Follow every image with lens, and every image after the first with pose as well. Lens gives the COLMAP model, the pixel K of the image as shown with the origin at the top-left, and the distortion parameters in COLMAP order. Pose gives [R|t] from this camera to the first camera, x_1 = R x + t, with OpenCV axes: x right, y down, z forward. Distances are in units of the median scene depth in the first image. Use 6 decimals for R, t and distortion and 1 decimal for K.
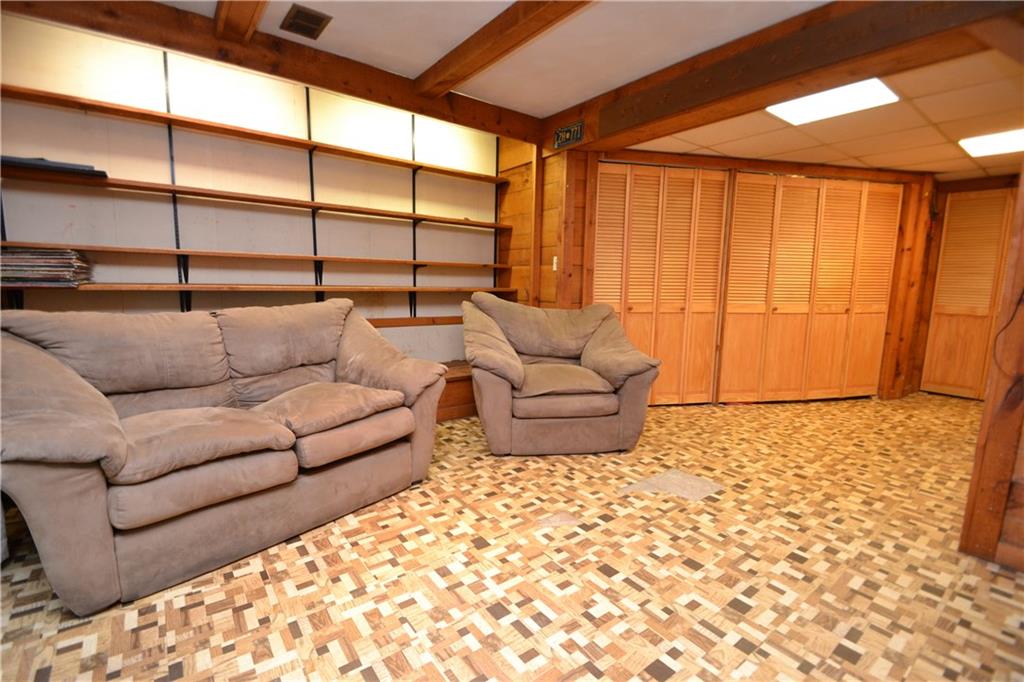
lens RADIAL K [[458.7, 0, 483.0], [0, 458.7, 340.8], [0, 0, 1]] dist [-0.002967, -0.007001]
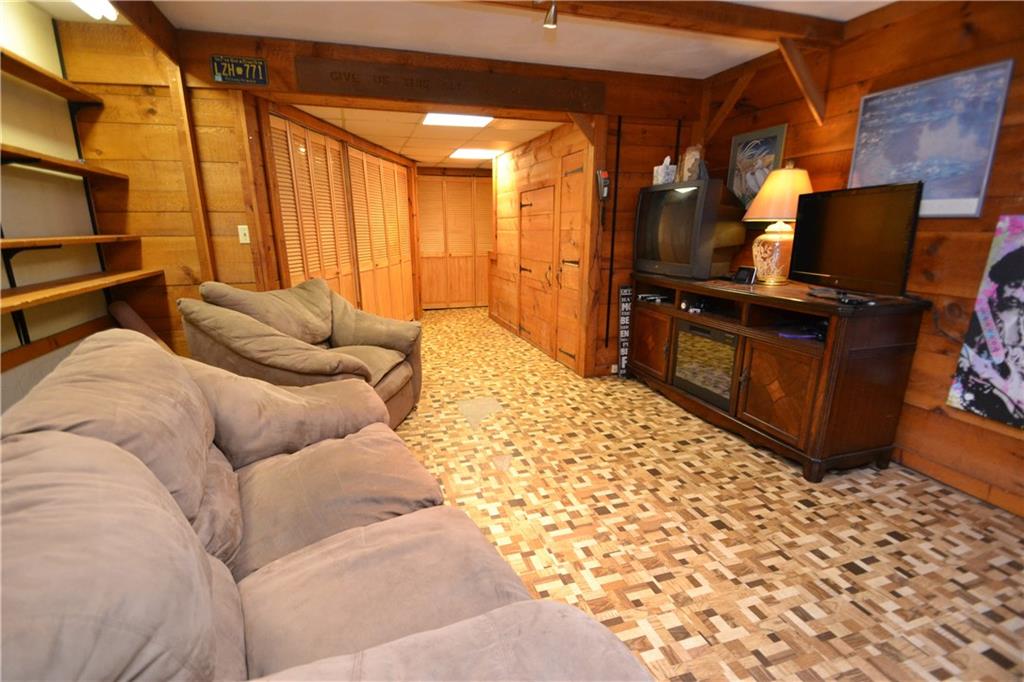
lens RADIAL K [[458.7, 0, 506.2], [0, 458.7, 343.3], [0, 0, 1]] dist [-0.002967, -0.007001]
pose [[0.309606, -0.247287, 0.918146, -0.850623], [0.128858, 0.967595, 0.217153, -0.174324], [-0.942093, 0.051078, 0.331439, 0.546948]]
